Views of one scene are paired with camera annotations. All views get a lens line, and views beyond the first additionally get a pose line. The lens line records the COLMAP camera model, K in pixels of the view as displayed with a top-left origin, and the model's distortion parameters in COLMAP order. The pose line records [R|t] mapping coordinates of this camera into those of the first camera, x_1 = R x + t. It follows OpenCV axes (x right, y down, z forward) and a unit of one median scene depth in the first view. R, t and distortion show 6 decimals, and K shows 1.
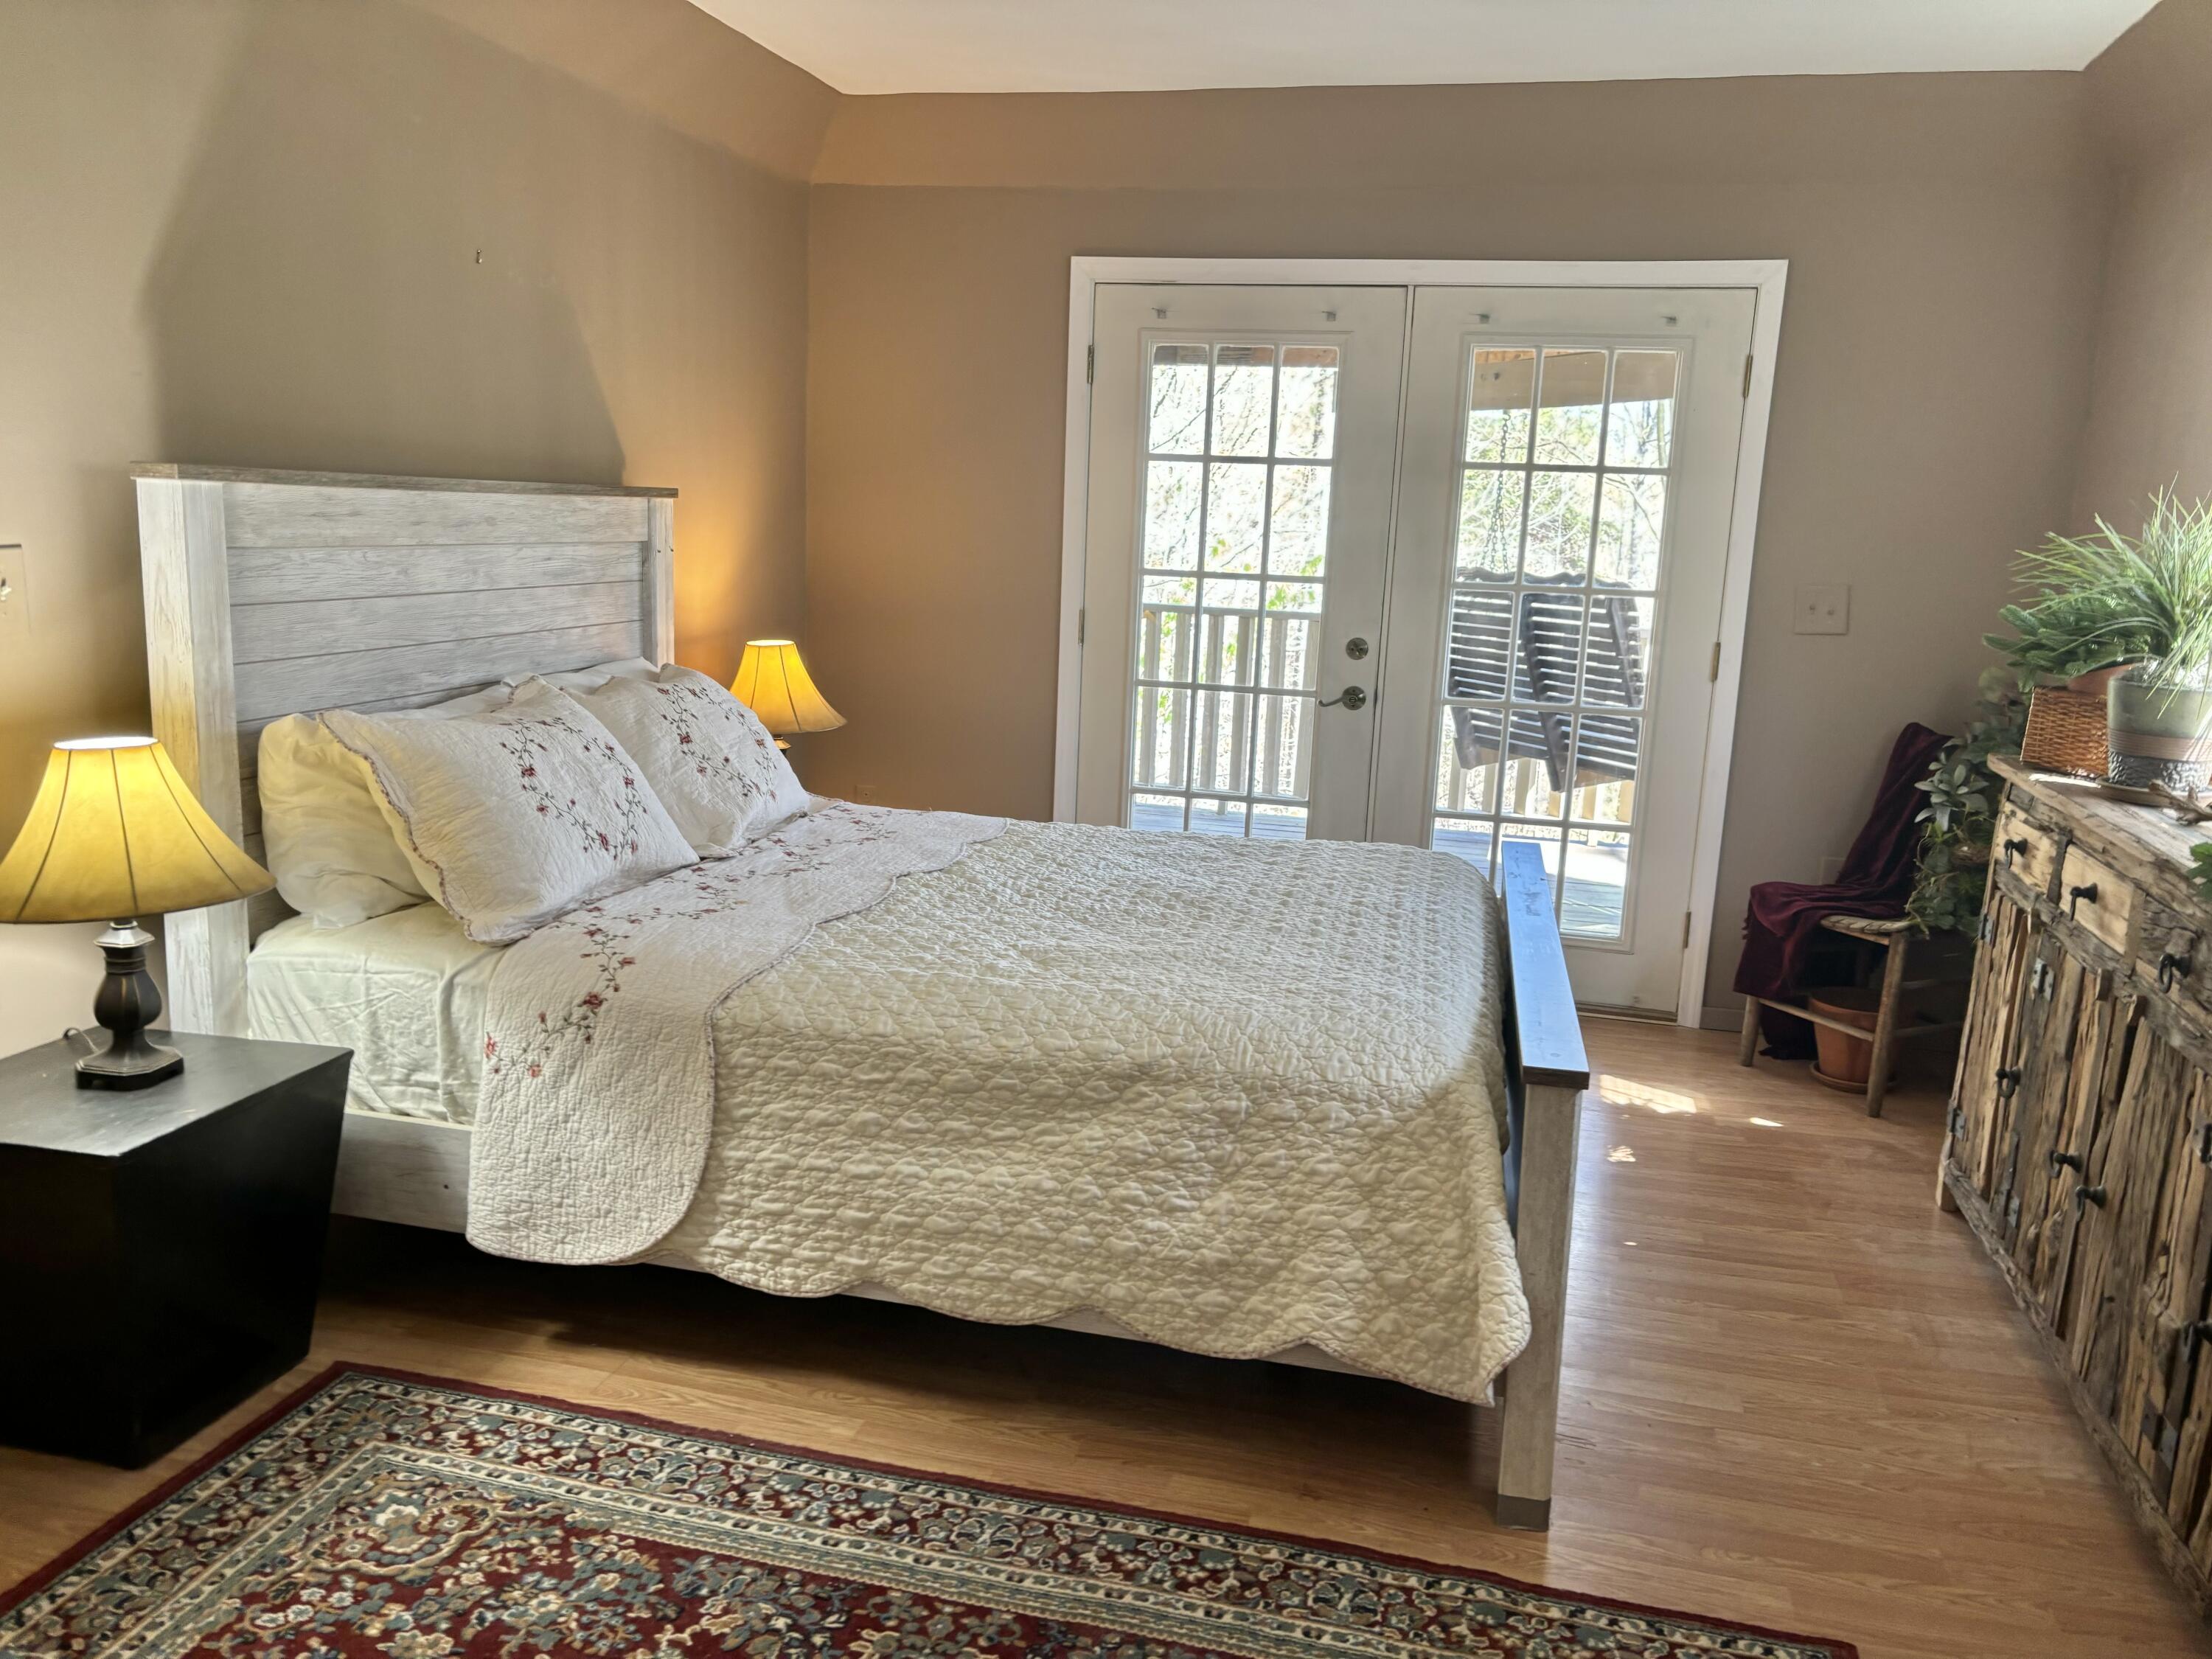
lens RADIAL K [[1676.3, 0, 1103.3], [0, 1676.3, 830.0], [0, 0, 1]] dist [-0.014432, -0.005500]
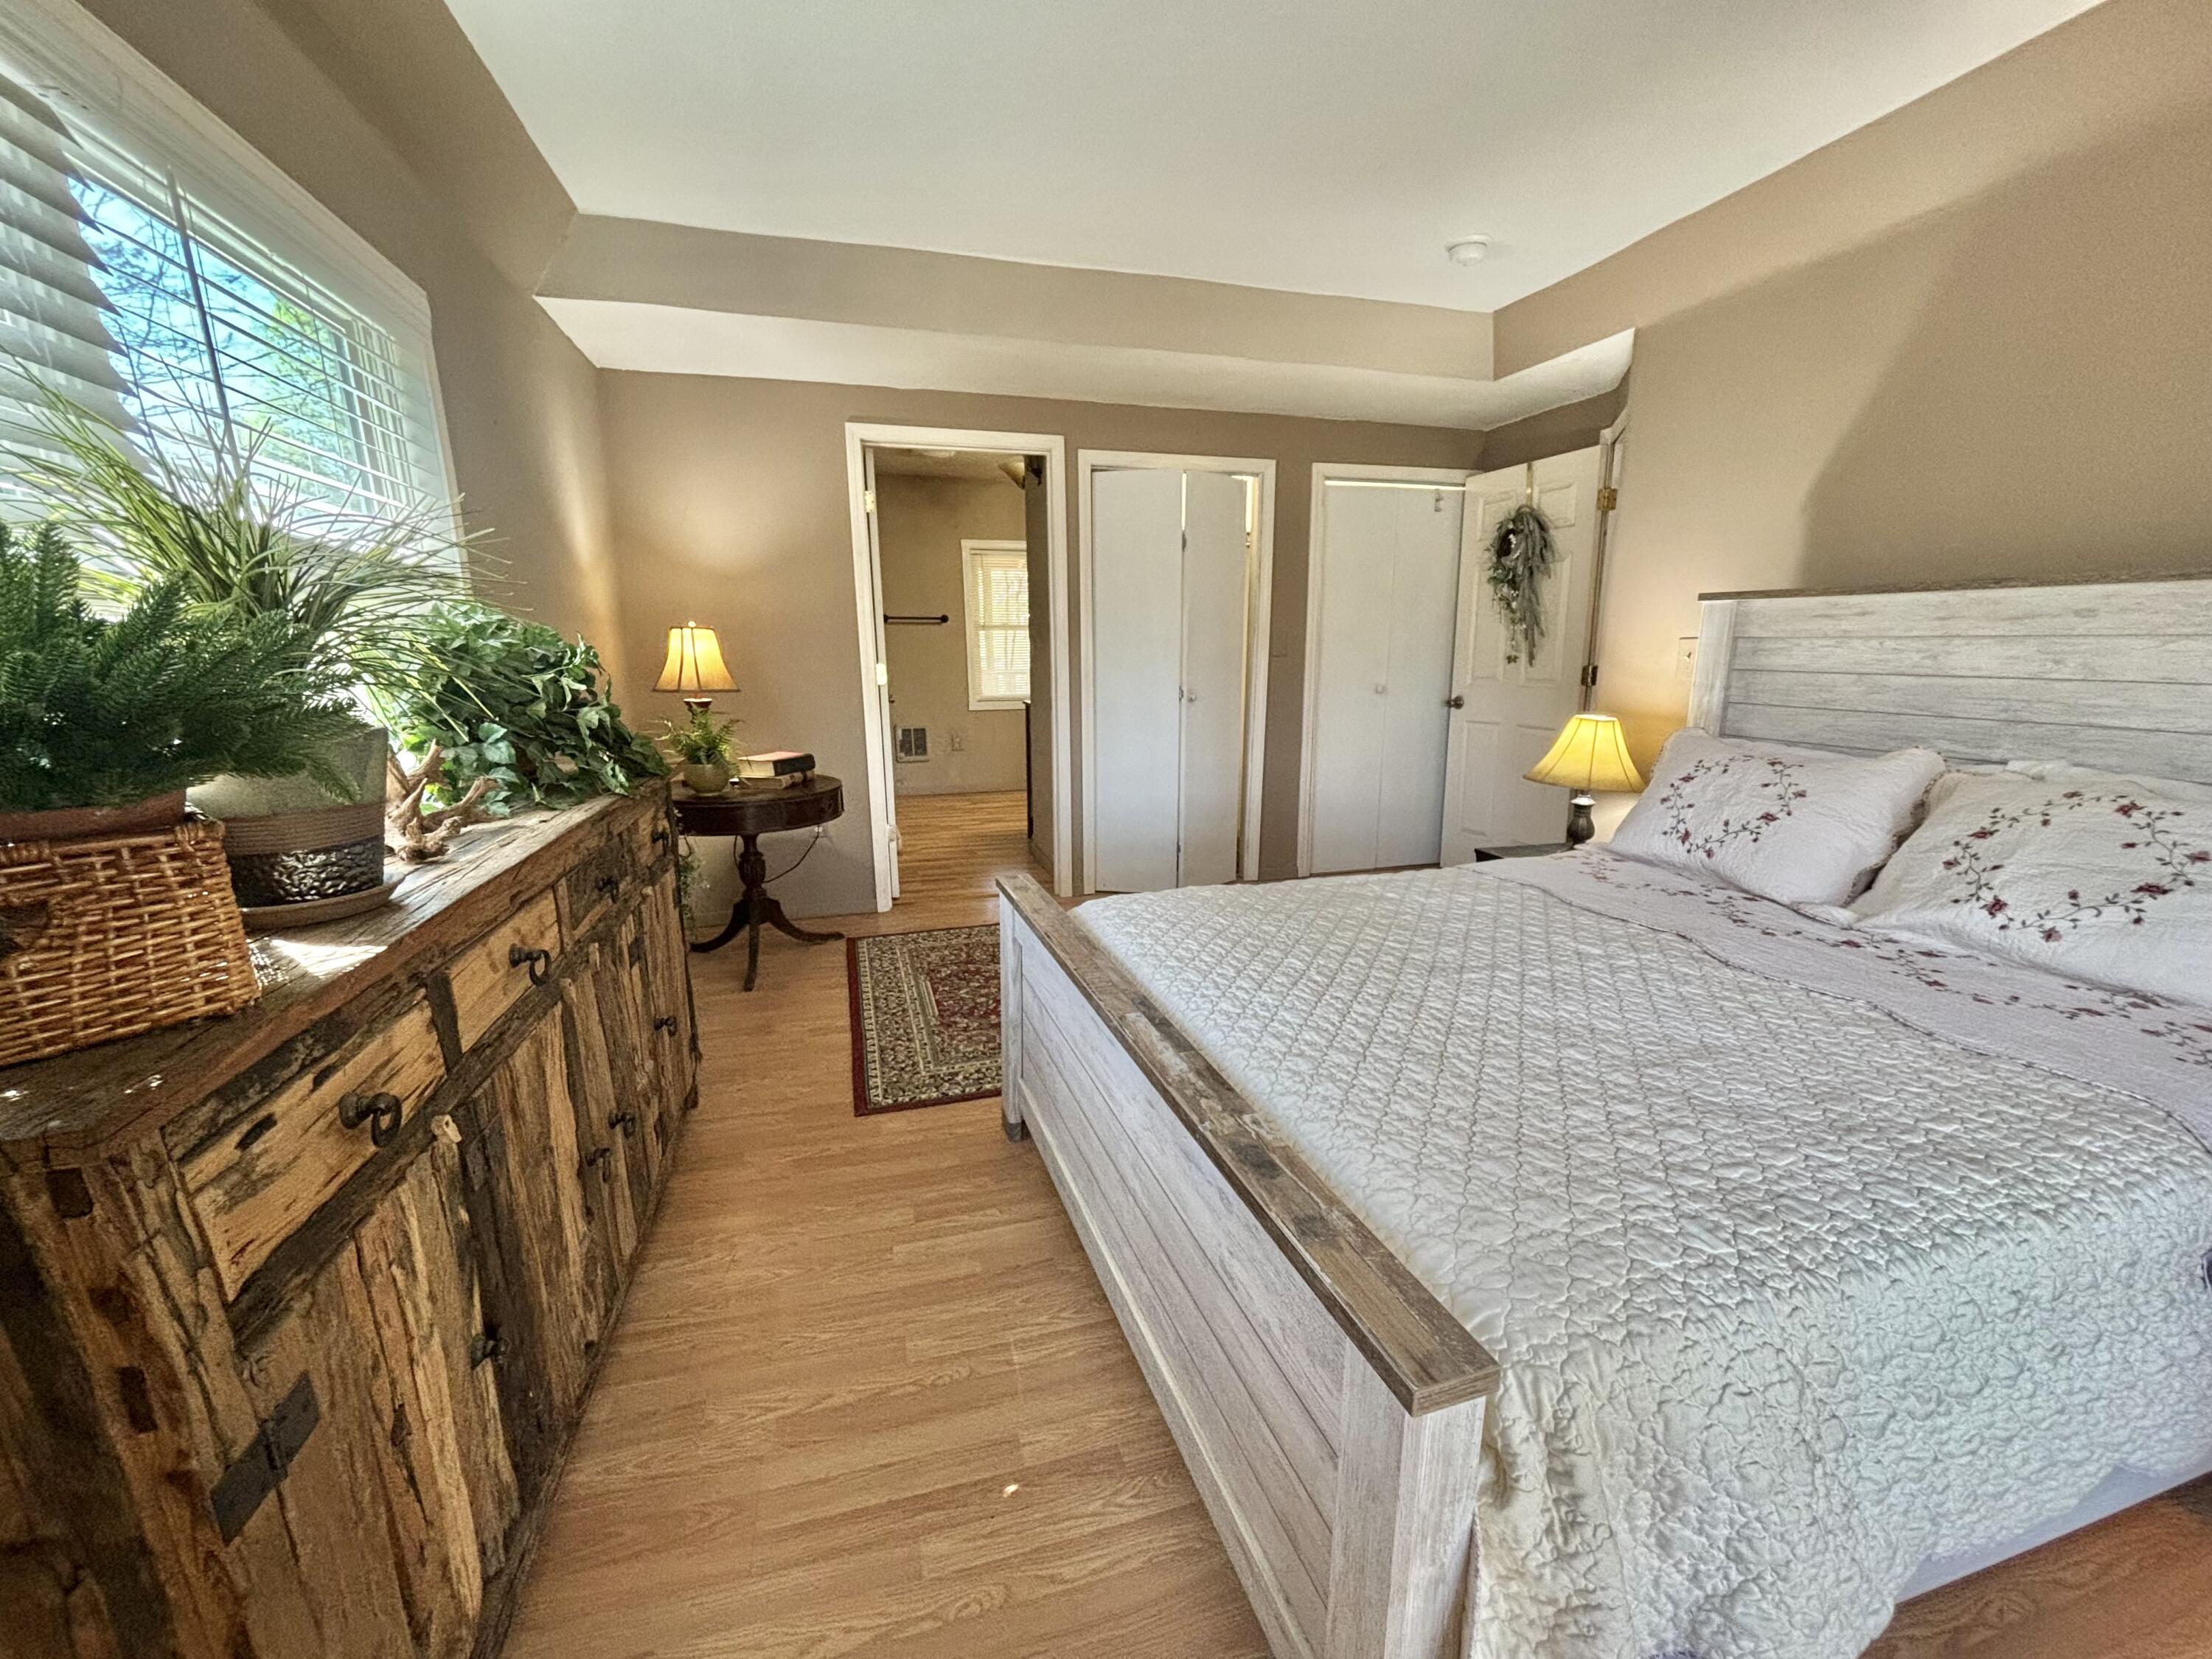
lens RADIAL K [[902.8, 0, 1108.9], [0, 902.8, 842.6], [0, 0, 1]] dist [0.000157, -0.000043]
pose [[-0.866837, 0.071430, -0.493448, 0.510795], [-0.122030, 0.929190, 0.348876, -0.197431], [0.483427, 0.362634, -0.796740, 1.371357]]
